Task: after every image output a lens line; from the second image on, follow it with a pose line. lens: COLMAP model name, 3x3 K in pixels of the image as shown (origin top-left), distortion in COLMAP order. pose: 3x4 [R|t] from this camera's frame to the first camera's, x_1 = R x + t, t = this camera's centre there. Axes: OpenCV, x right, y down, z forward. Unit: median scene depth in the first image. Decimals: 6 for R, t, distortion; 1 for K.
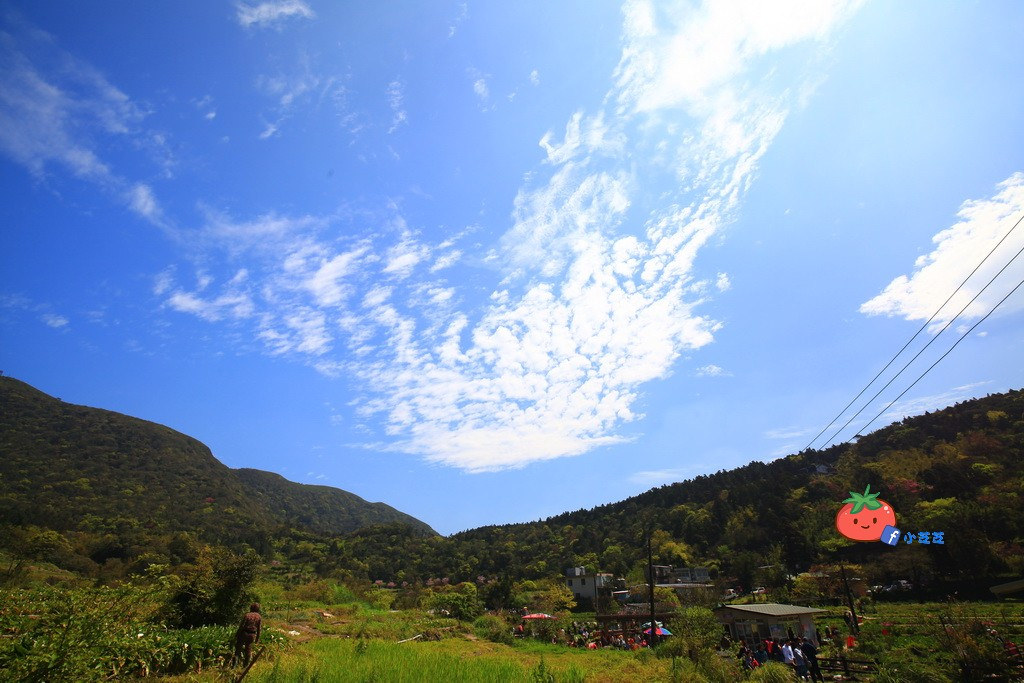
lens RADIAL K [[473.8, 0, 514.2], [0, 473.8, 344.9], [0, 0, 1]] dist [-0.028753, 0.007851]
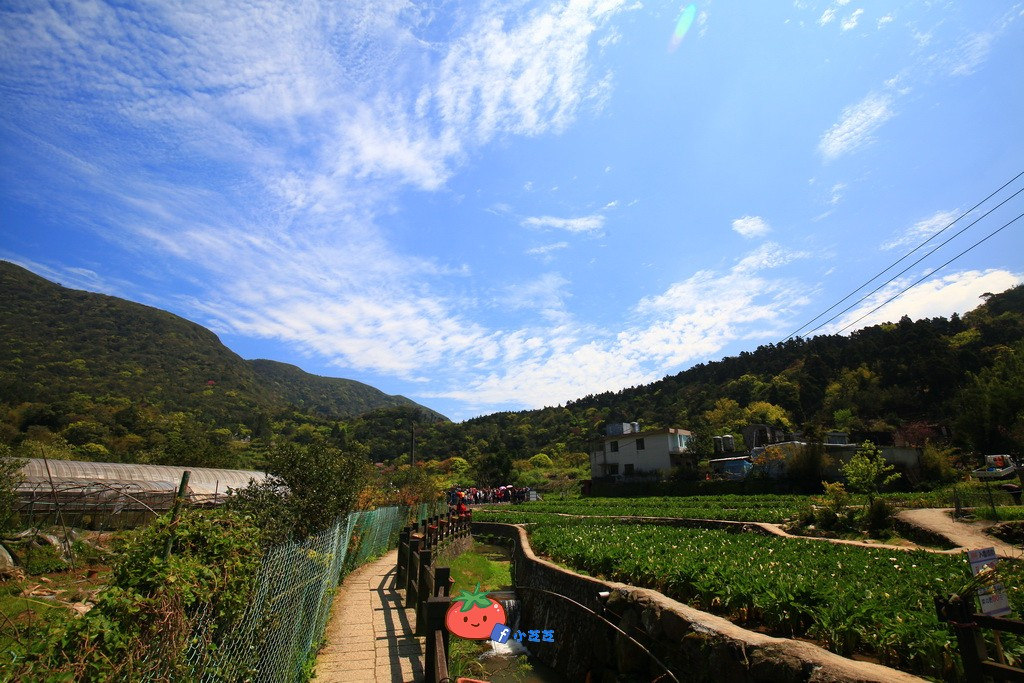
lens RADIAL K [[473.8, 0, 514.2], [0, 473.8, 344.9], [0, 0, 1]] dist [-0.028753, 0.007851]
pose [[0.998949, 0.012188, -0.044193, 0.007102], [-0.003159, 0.980024, 0.198854, 0.075193], [0.045734, -0.198506, 0.979032, 0.128891]]
